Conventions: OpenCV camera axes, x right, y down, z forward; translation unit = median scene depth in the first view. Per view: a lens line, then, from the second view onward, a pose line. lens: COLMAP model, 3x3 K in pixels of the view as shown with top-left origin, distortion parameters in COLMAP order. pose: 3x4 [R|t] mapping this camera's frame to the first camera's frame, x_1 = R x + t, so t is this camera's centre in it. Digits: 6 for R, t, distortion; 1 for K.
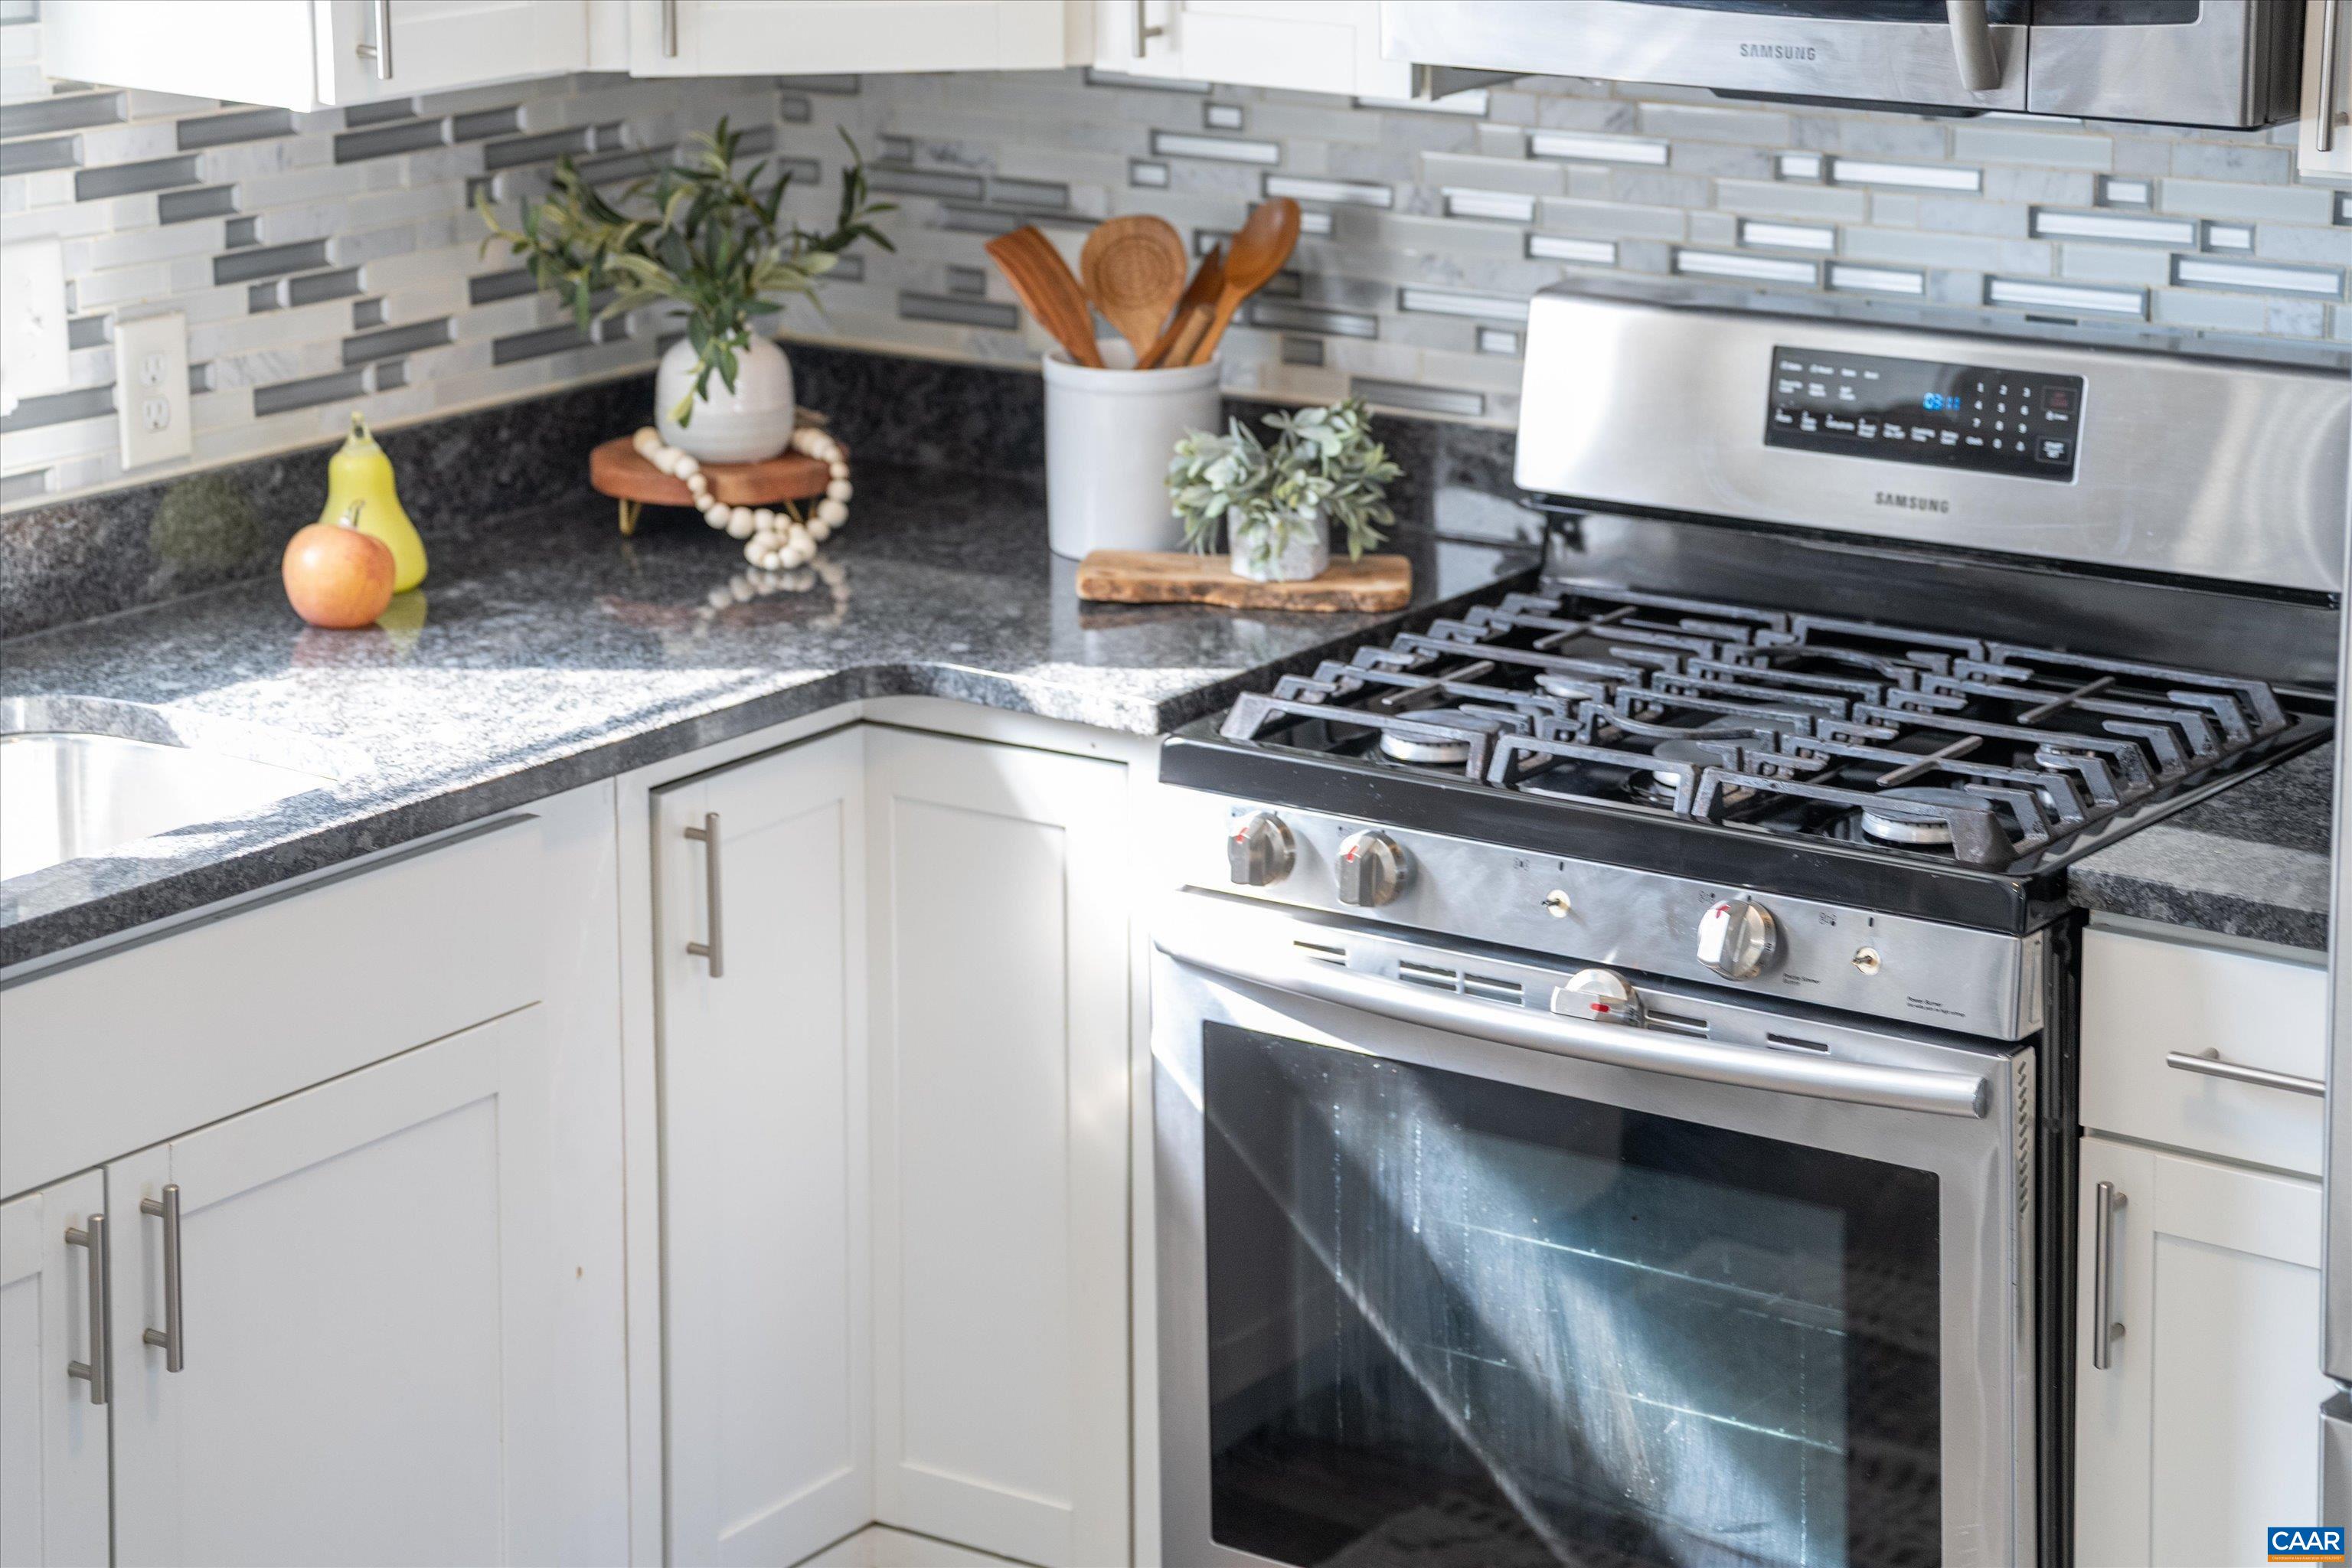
lens RADIAL K [[5276.4, 0, 1176.0], [0, 5276.4, 784.0], [0, 0, 1]] dist [0.267102, -0.186482]
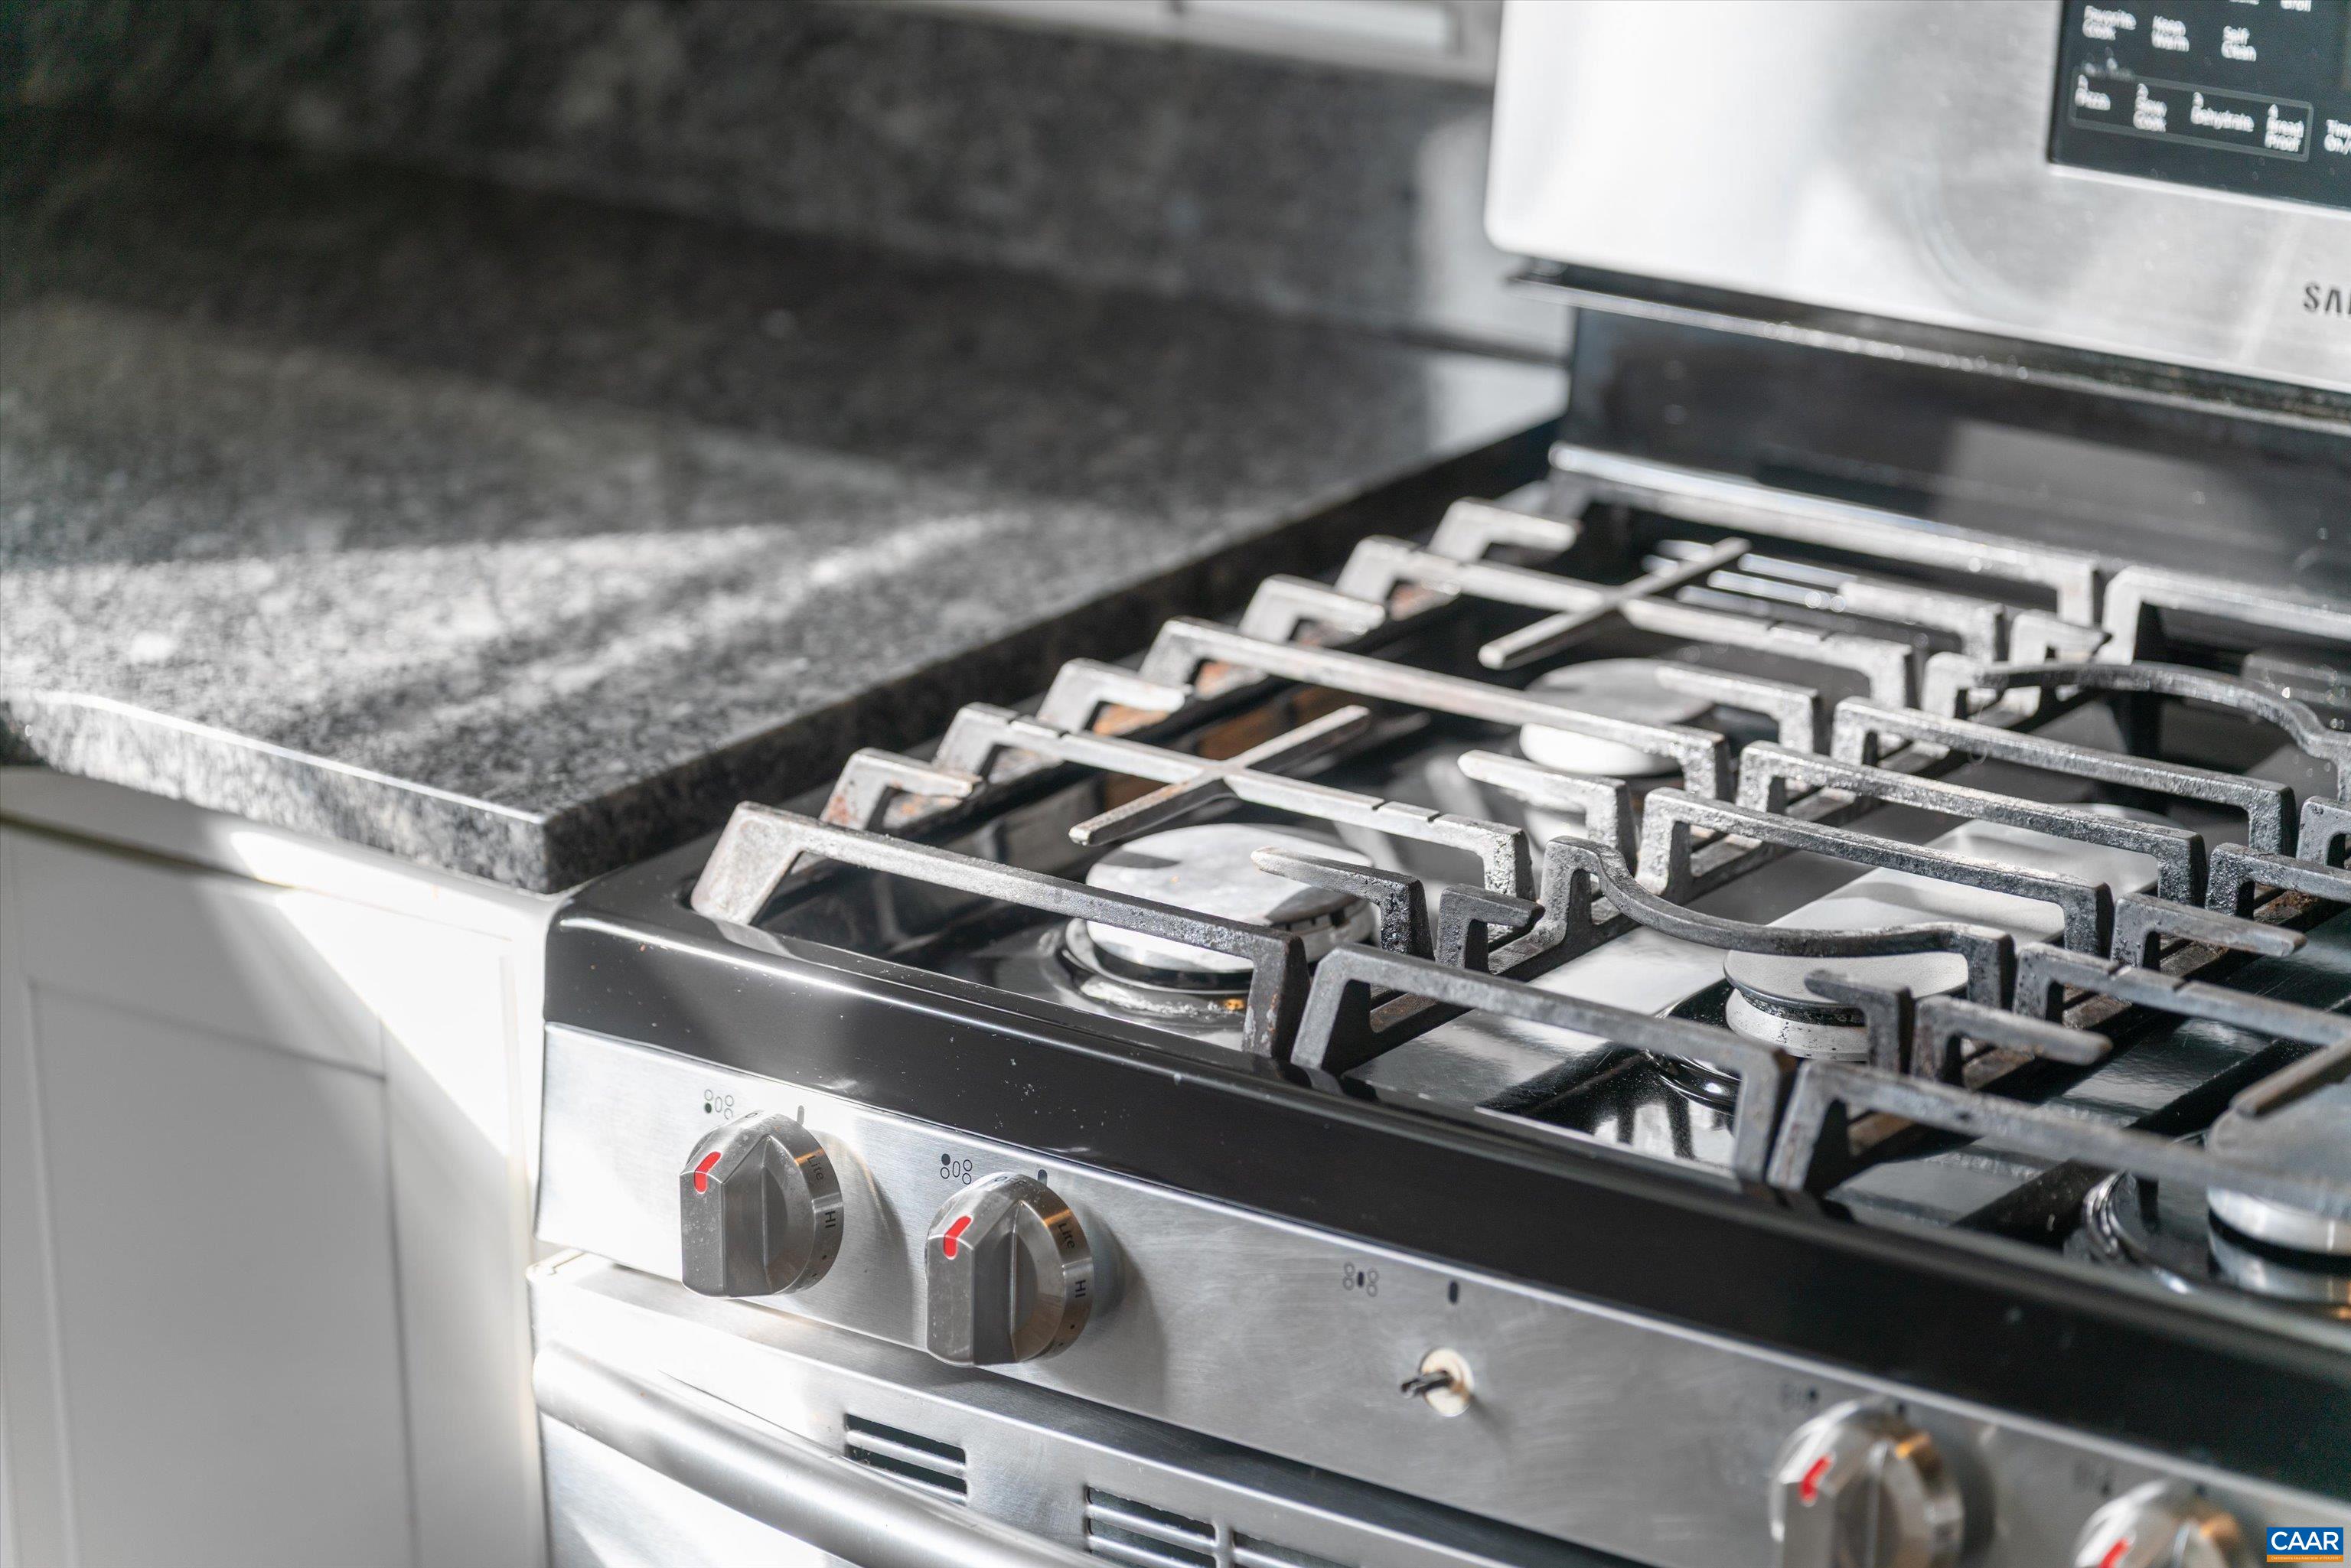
lens RADIAL K [[7707.0, 0, 1175.5], [0, 7707.0, 784.0], [0, 0, 1]] dist [-0.066313, 0.159938]
pose [[0.997974, -0.000411, -0.063620, 0.082746], [0.004709, 0.997713, 0.067426, -0.057659], [0.063447, -0.067589, 0.995694, 0.392420]]
